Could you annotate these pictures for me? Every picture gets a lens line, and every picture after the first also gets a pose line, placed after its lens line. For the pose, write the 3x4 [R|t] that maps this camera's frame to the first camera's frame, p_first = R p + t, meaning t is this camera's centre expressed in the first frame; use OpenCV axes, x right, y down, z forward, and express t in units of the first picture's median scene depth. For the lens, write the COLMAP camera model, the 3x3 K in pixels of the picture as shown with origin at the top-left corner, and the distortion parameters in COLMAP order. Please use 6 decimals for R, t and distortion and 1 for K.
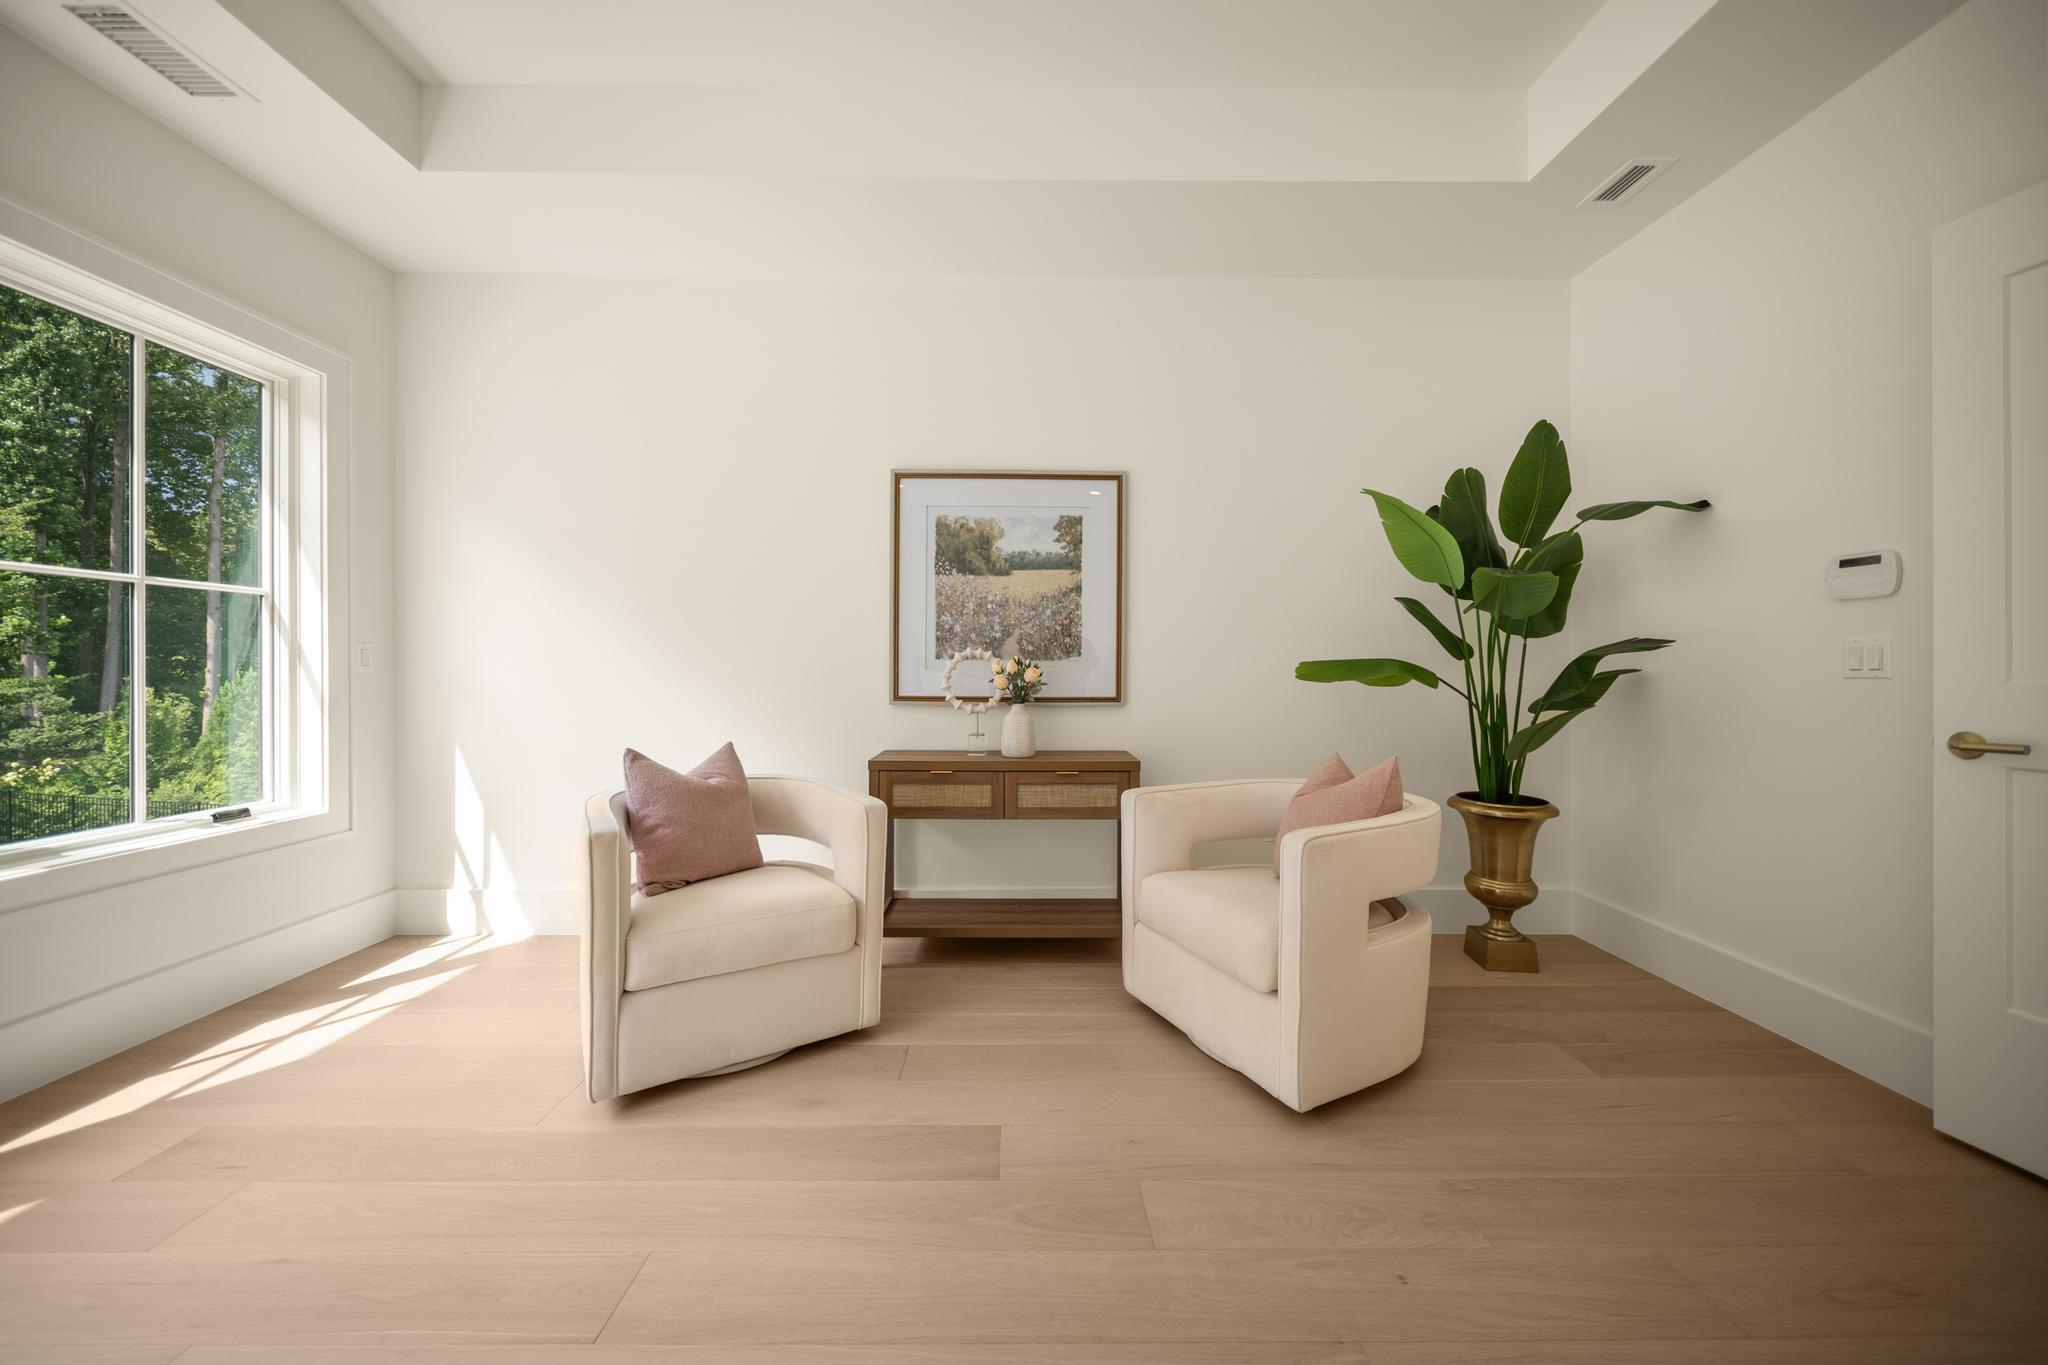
lens RADIAL K [[726.2, 0, 1019.4], [0, 726.2, 671.5], [0, 0, 1]] dist [-0.000430, -0.000064]
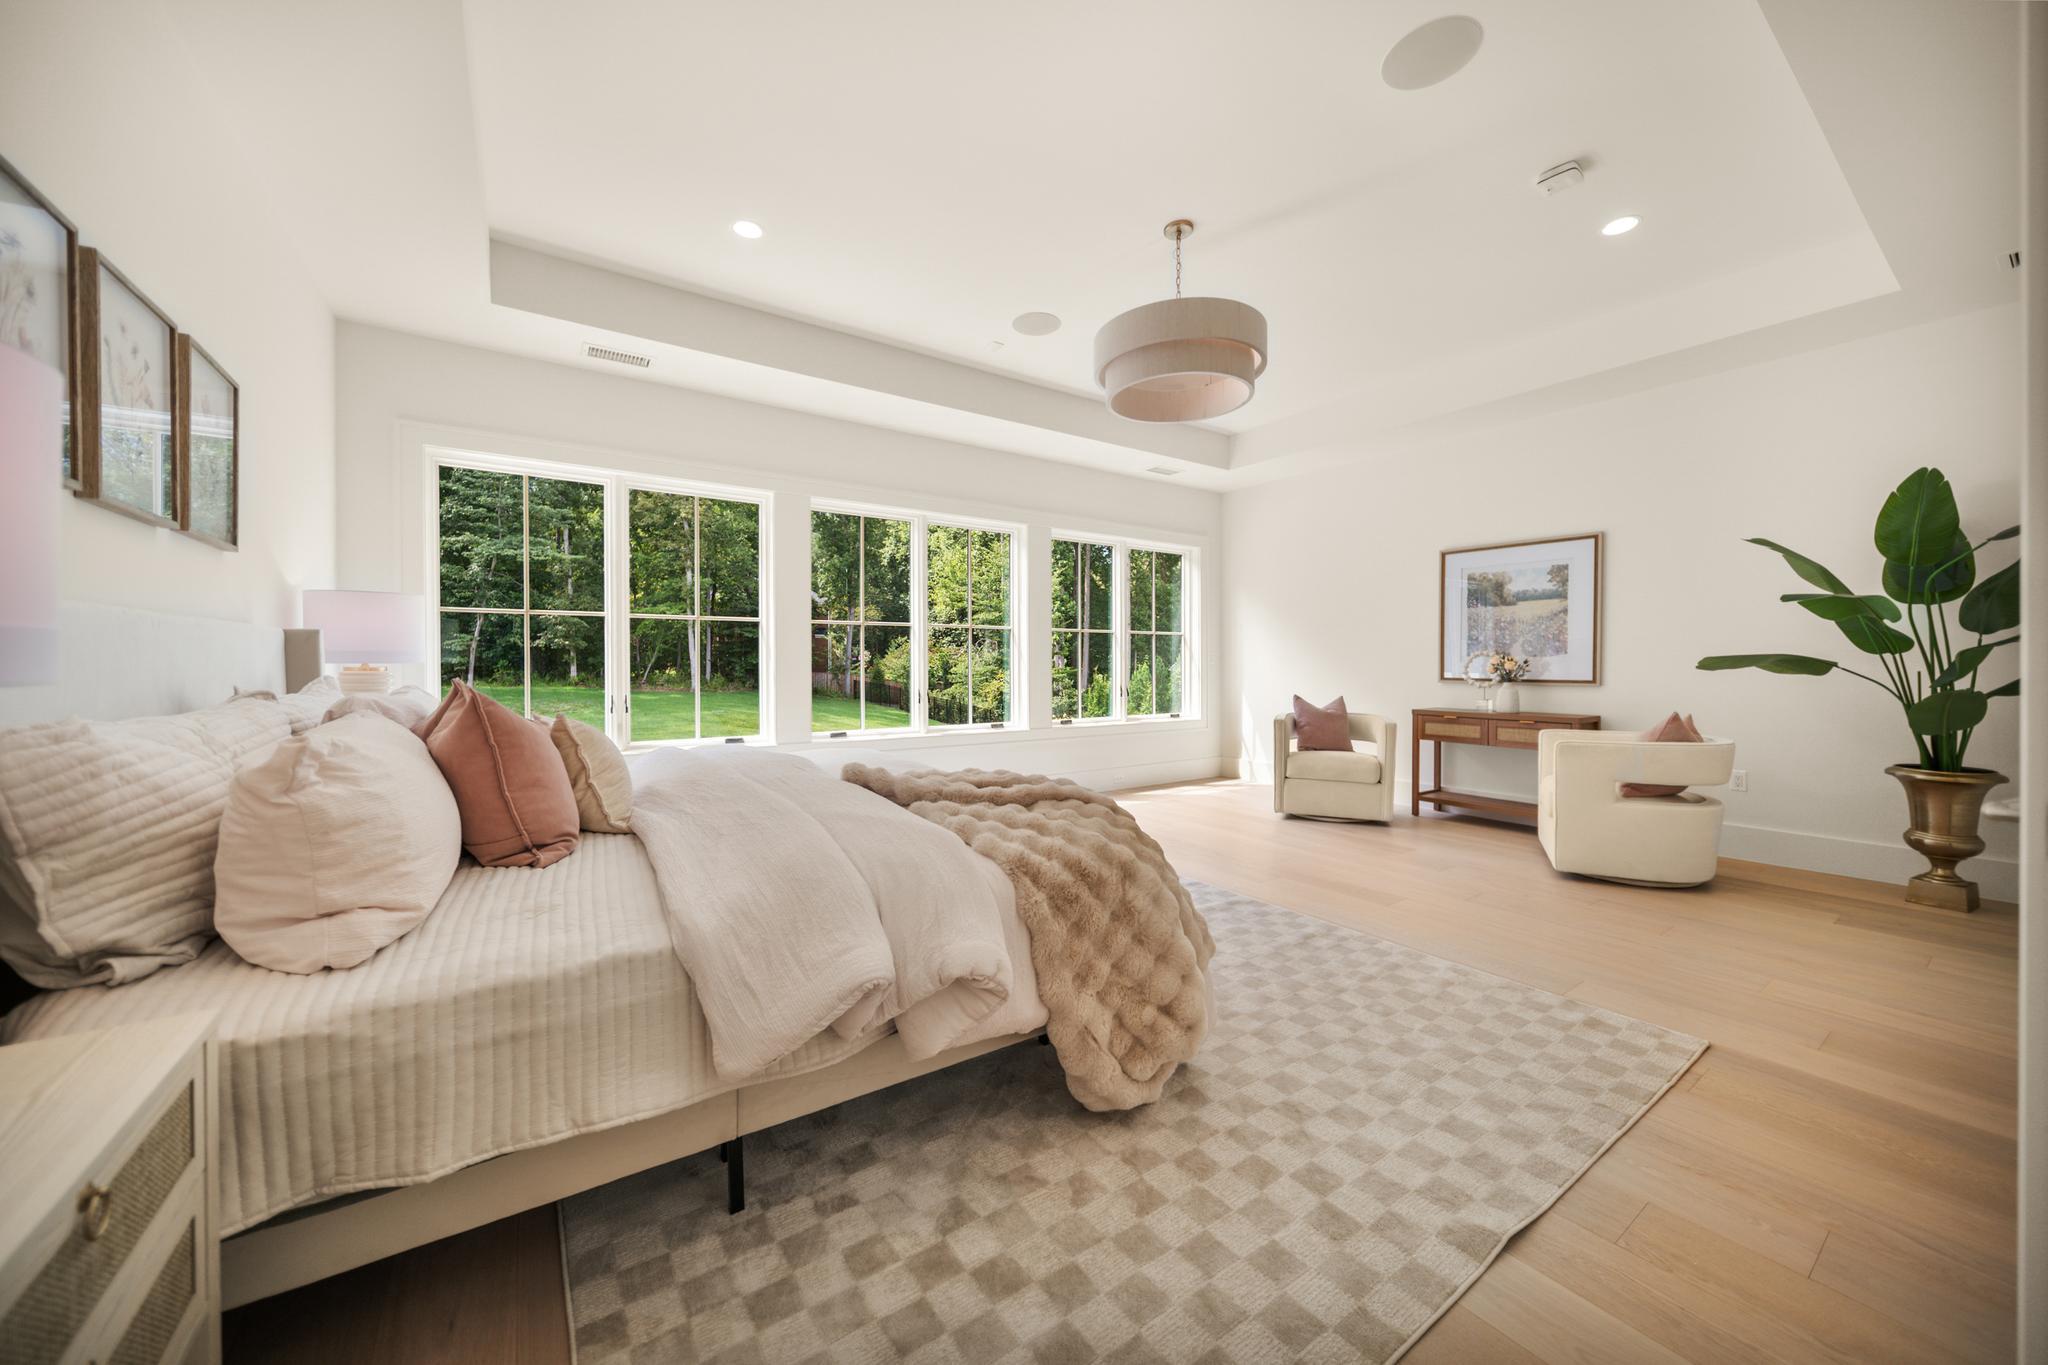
lens RADIAL K [[726.2, 0, 1019.4], [0, 726.2, 671.5], [0, 0, 1]] dist [-0.000430, -0.000064]
pose [[0.558112, 0.008247, -0.829724, 0.726801], [-0.001317, 0.999958, 0.009053, 0.004453], [0.829764, -0.003960, 0.558100, -0.854146]]
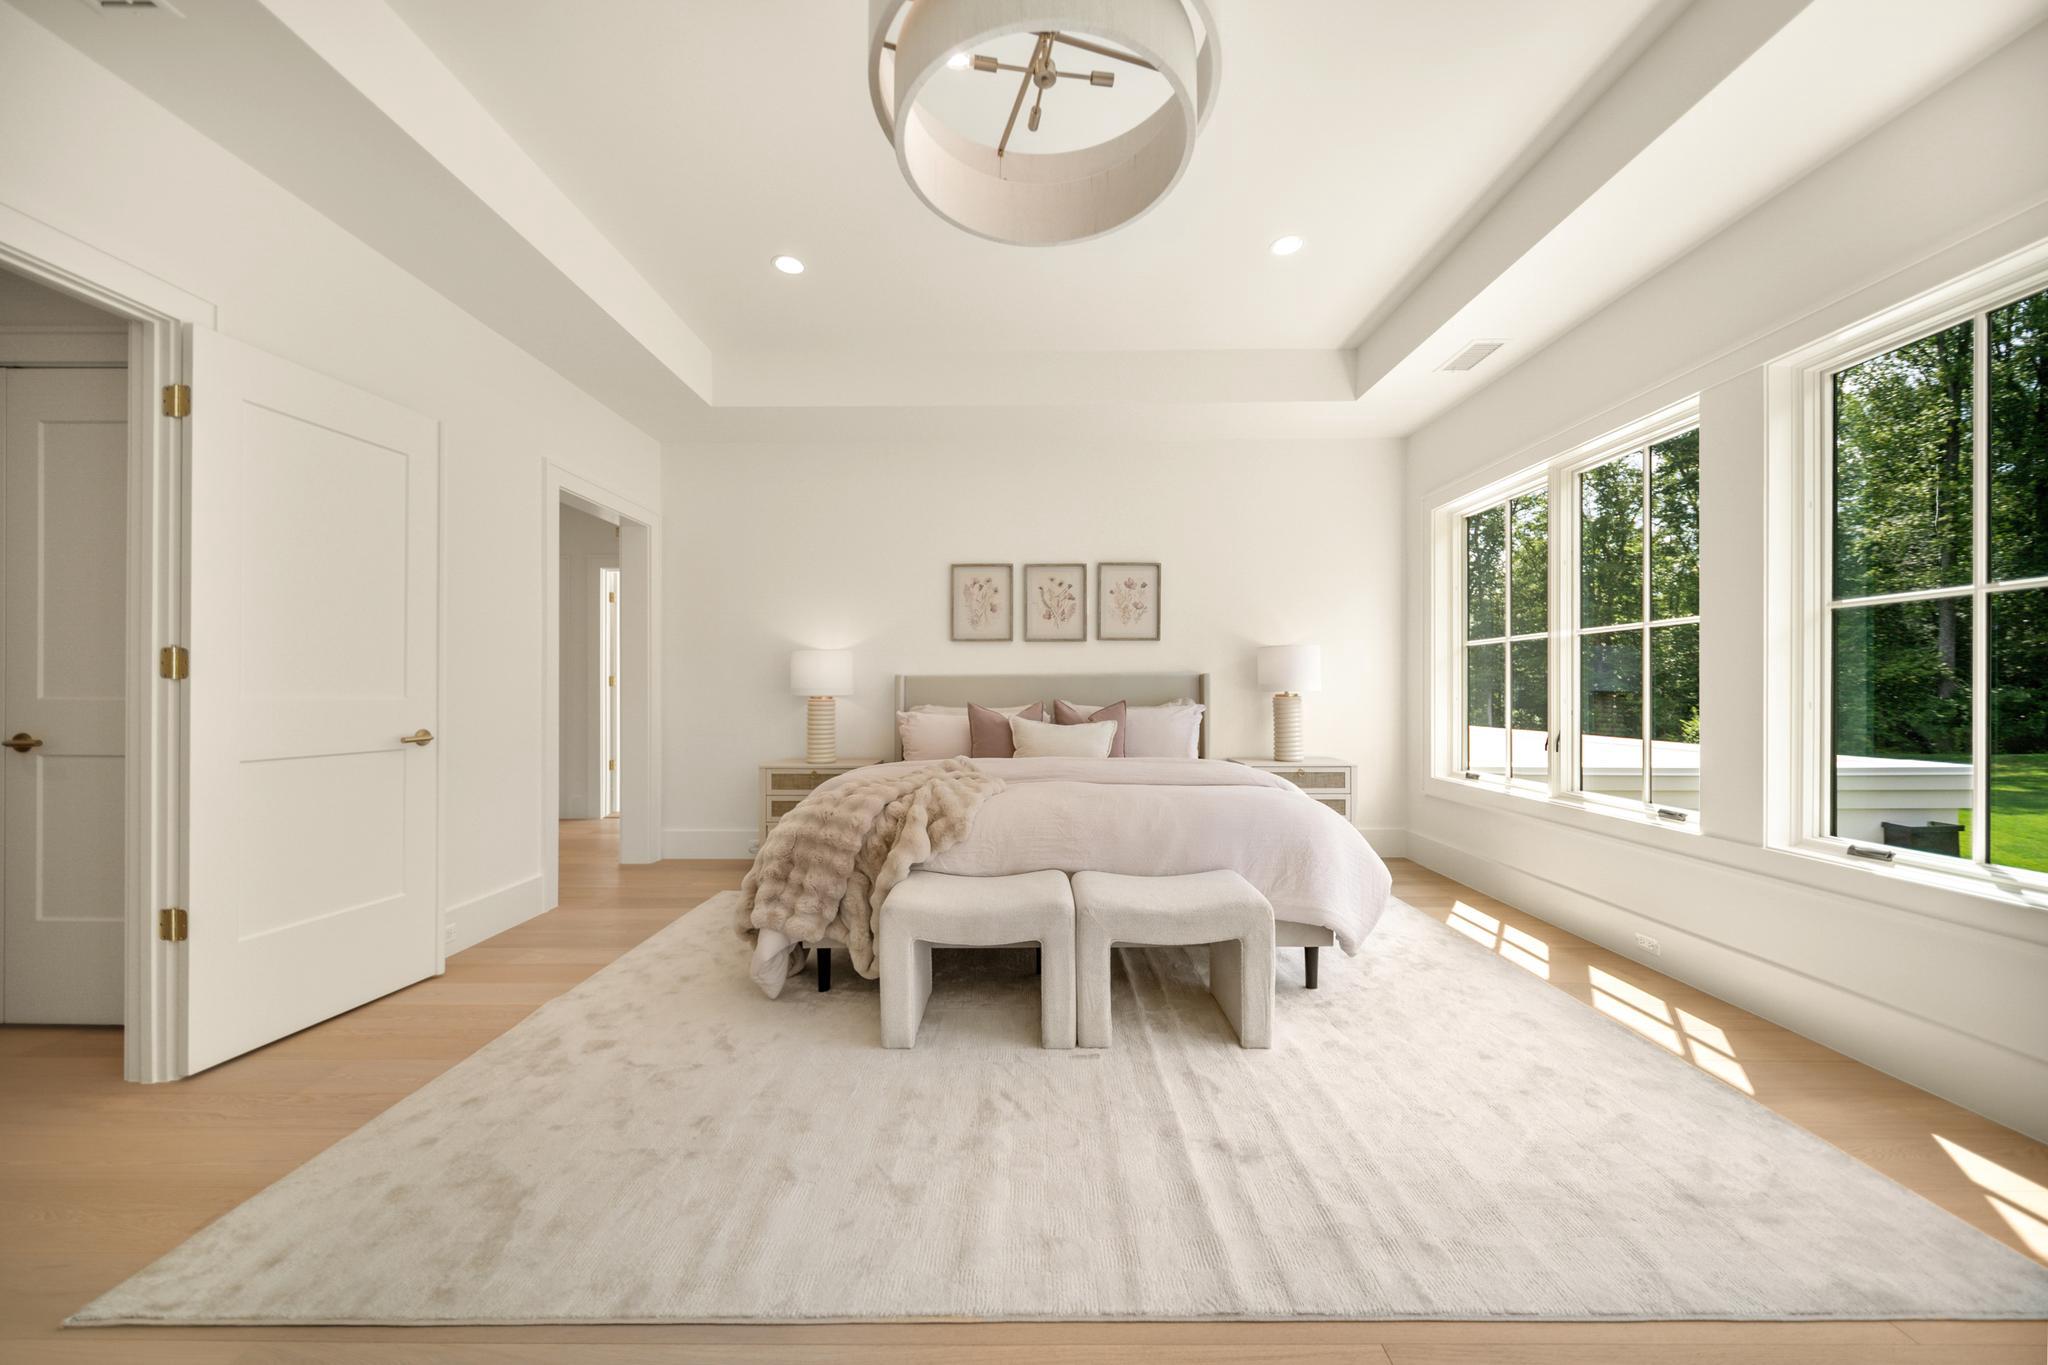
lens RADIAL K [[730.2, 0, 1023.5], [0, 730.2, 692.3], [0, 0, 1]] dist [-0.000359, -0.000254]
pose [[-0.999969, 0.002471, 0.007429, -0.011772], [0.002496, 0.999991, 0.003430, -0.001418], [-0.007420, 0.003448, -0.999967, 0.477720]]
